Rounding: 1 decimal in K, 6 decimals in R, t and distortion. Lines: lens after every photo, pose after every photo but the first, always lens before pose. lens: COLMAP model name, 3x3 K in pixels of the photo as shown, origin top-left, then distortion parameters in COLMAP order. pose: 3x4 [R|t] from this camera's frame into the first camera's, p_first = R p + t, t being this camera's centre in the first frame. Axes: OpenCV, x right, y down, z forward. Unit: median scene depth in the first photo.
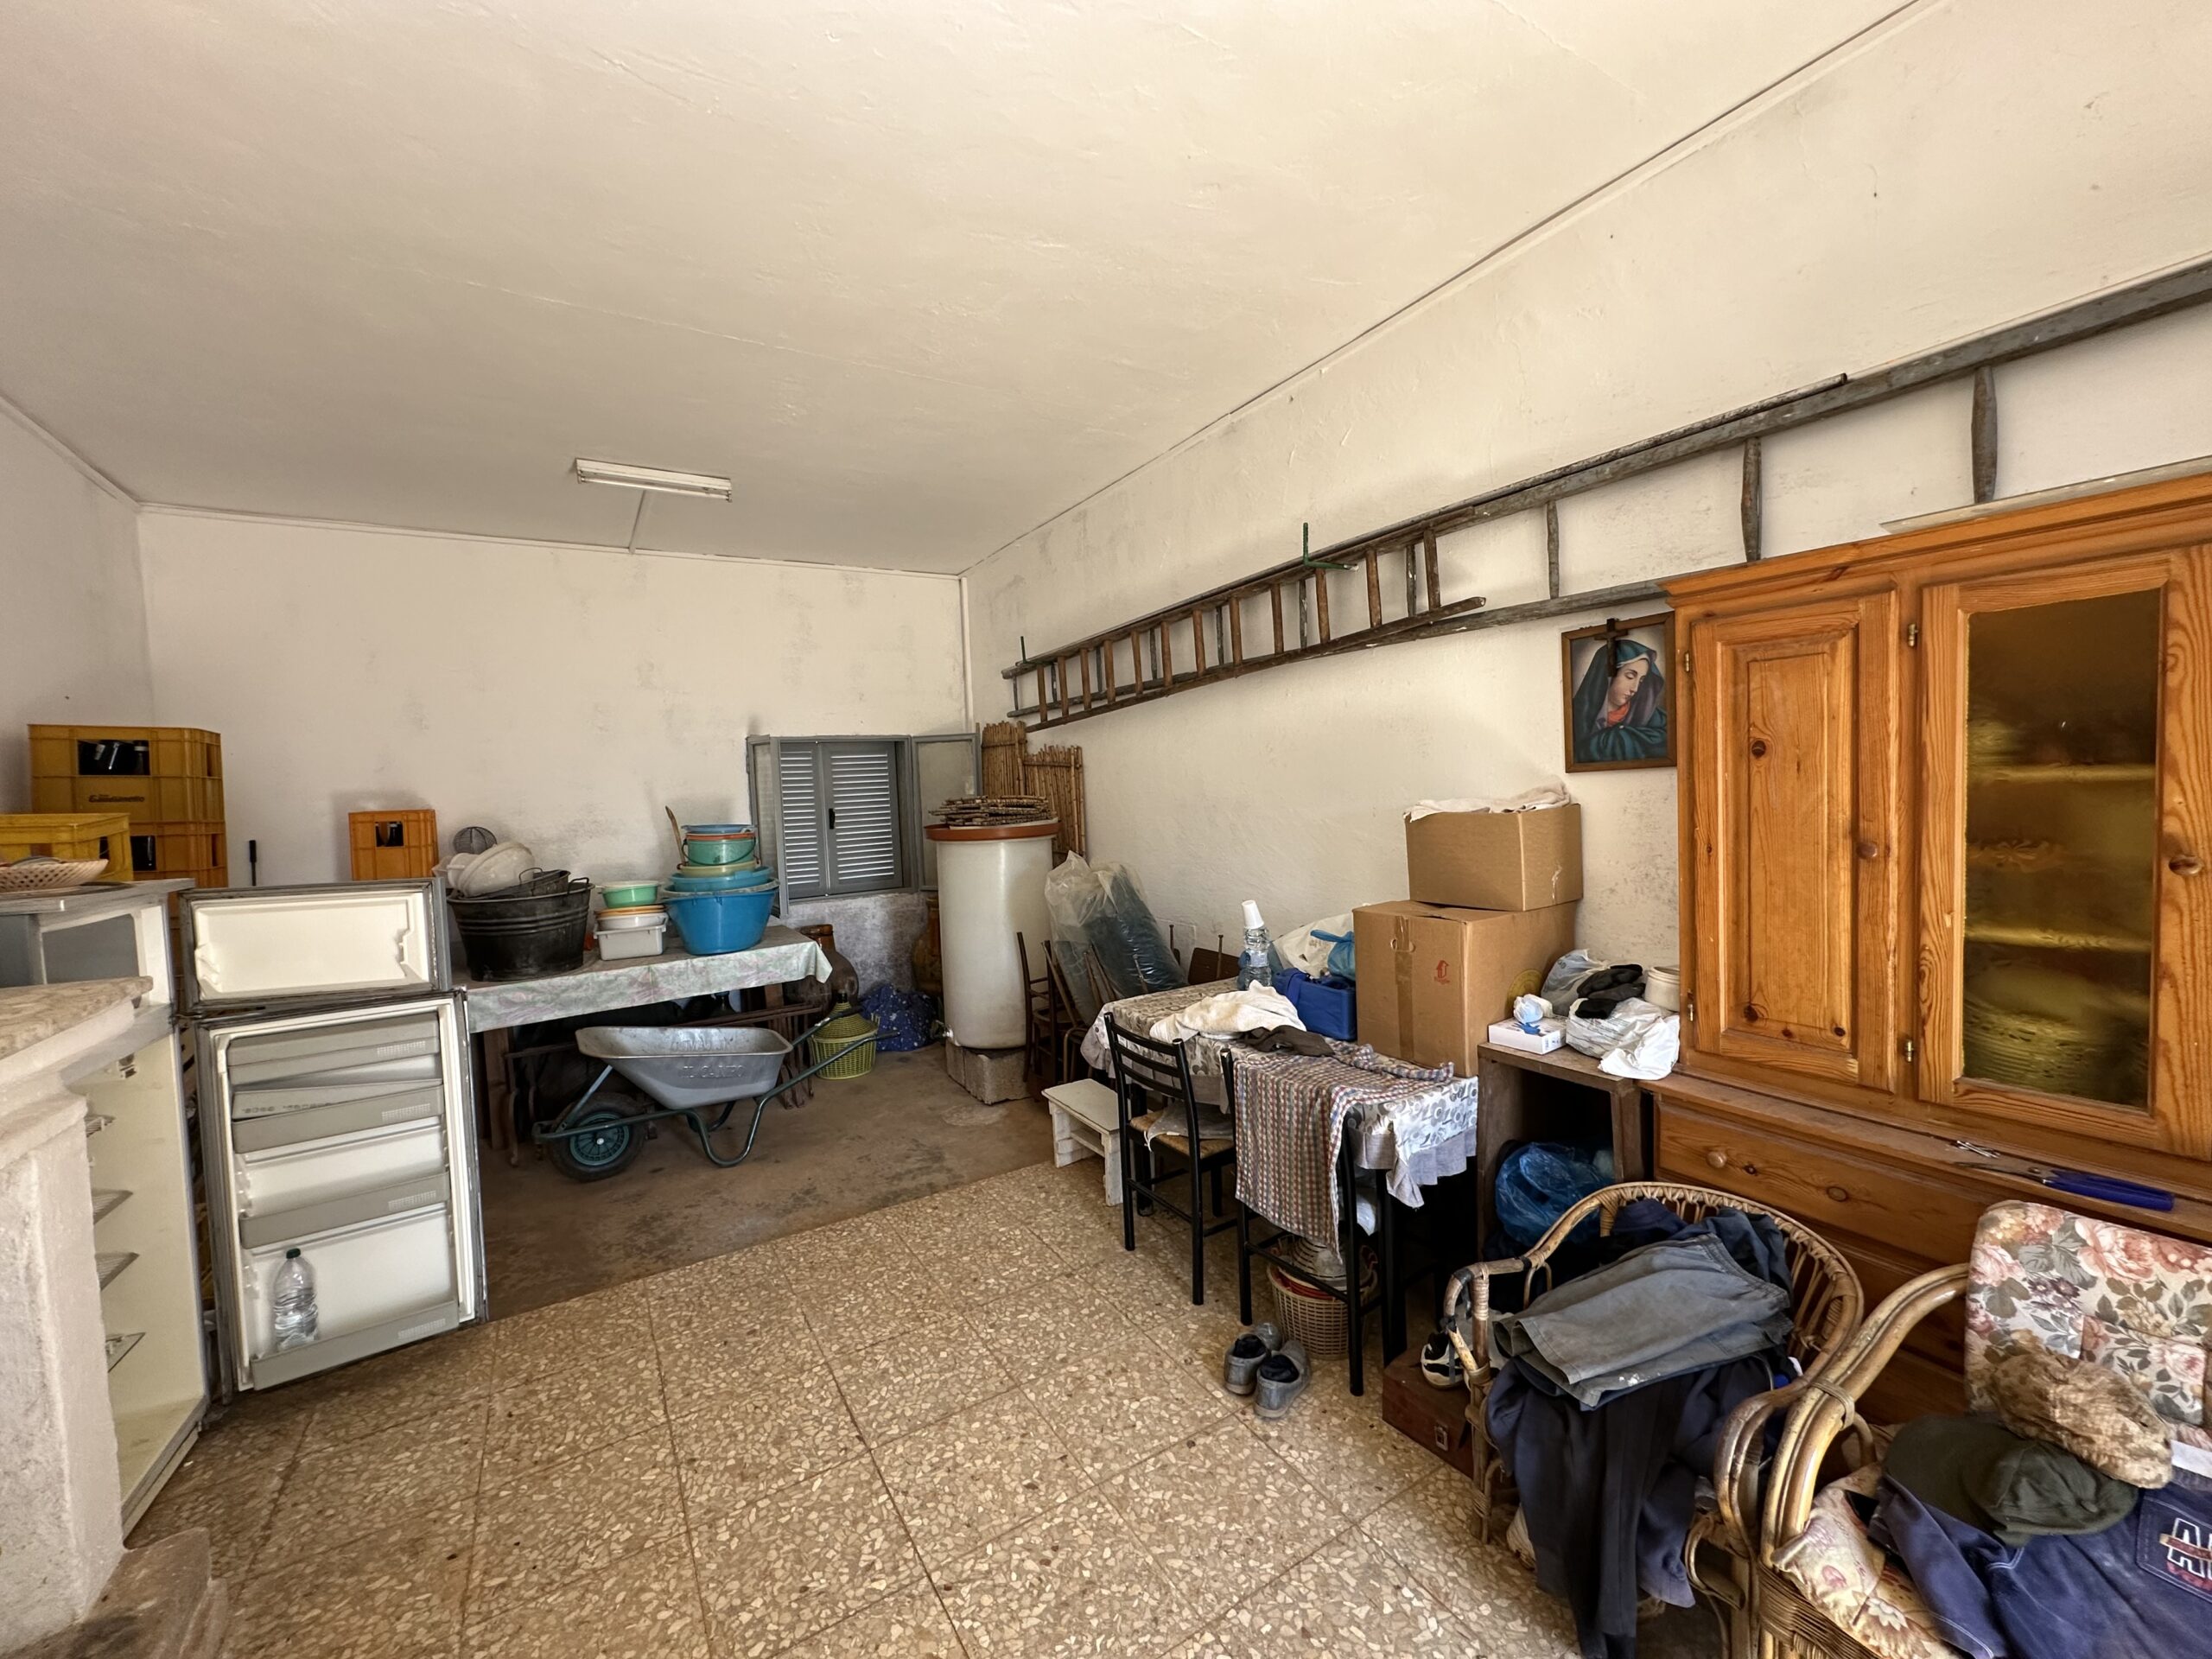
lens RADIAL K [[880.3, 0, 1105.7], [0, 880.3, 829.4], [0, 0, 1]] dist [-0.002849, 0.000971]
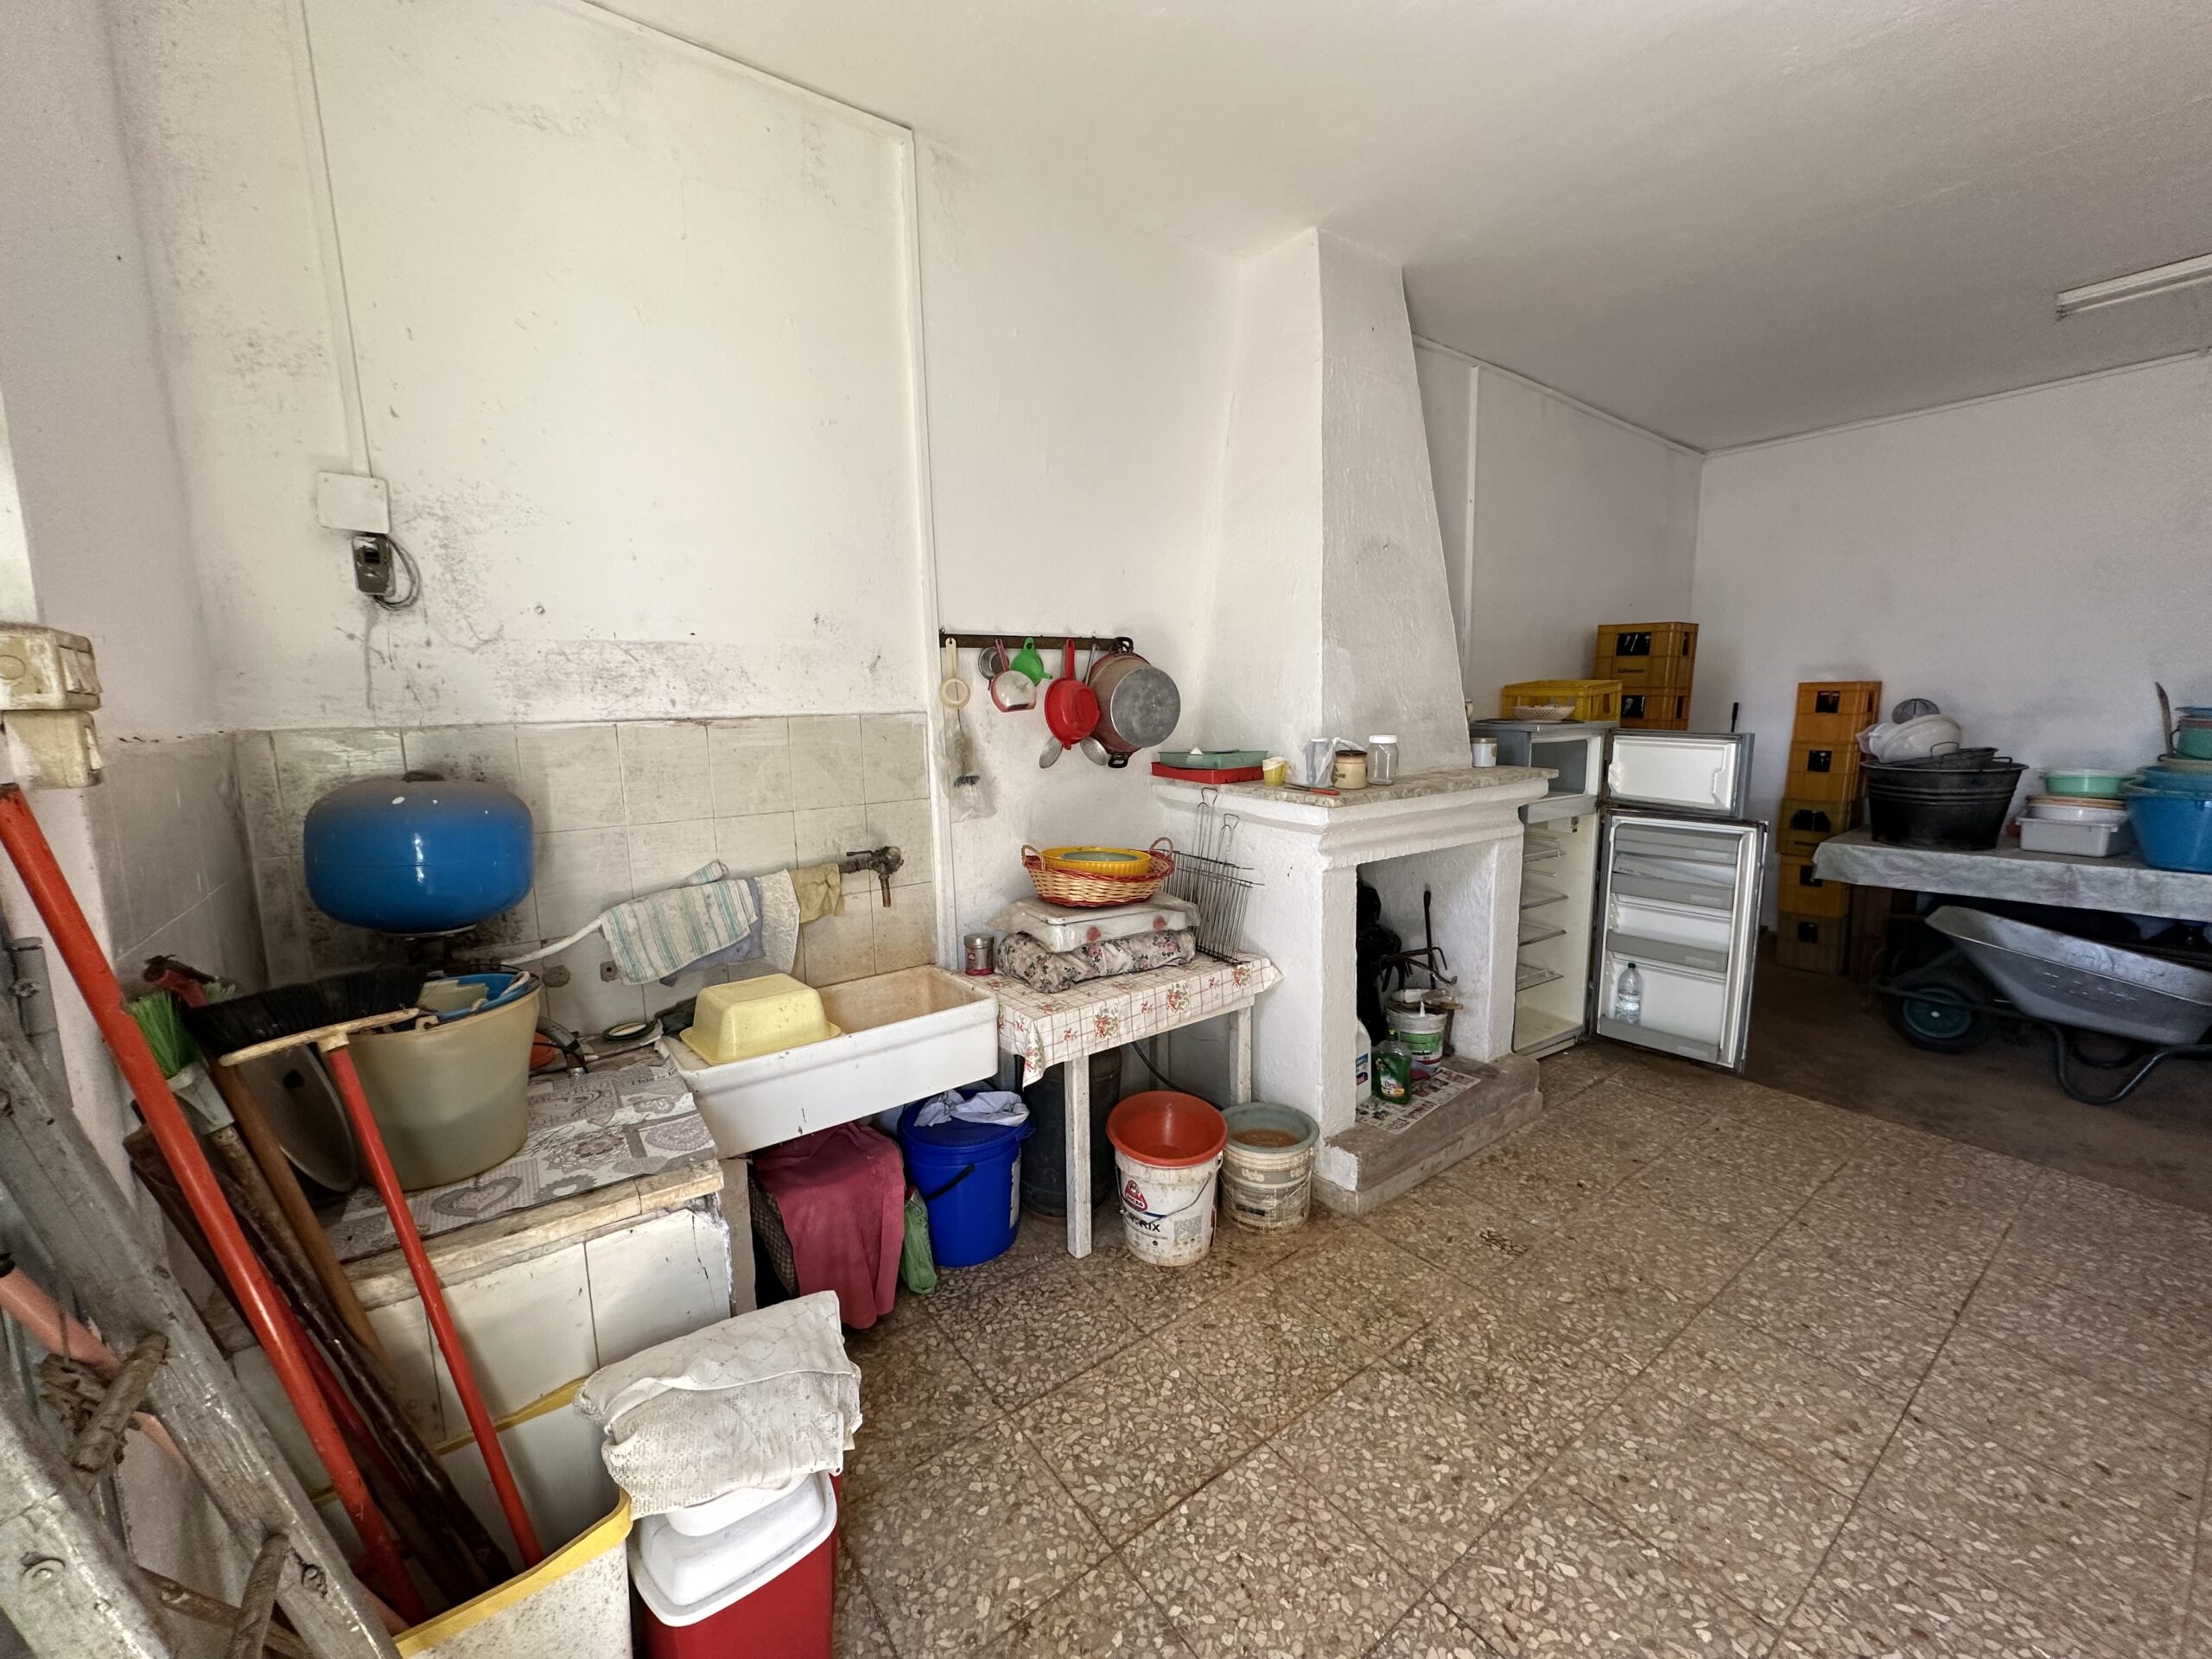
lens RADIAL K [[880.3, 0, 1107.5], [0, 880.3, 829.2], [0, 0, 1]] dist [-0.002849, 0.000971]
pose [[0.078394, 0.182280, -0.980116, 0.424616], [-0.036279, 0.983013, 0.179917, -0.005649], [0.996262, 0.021453, 0.083675, -0.062121]]
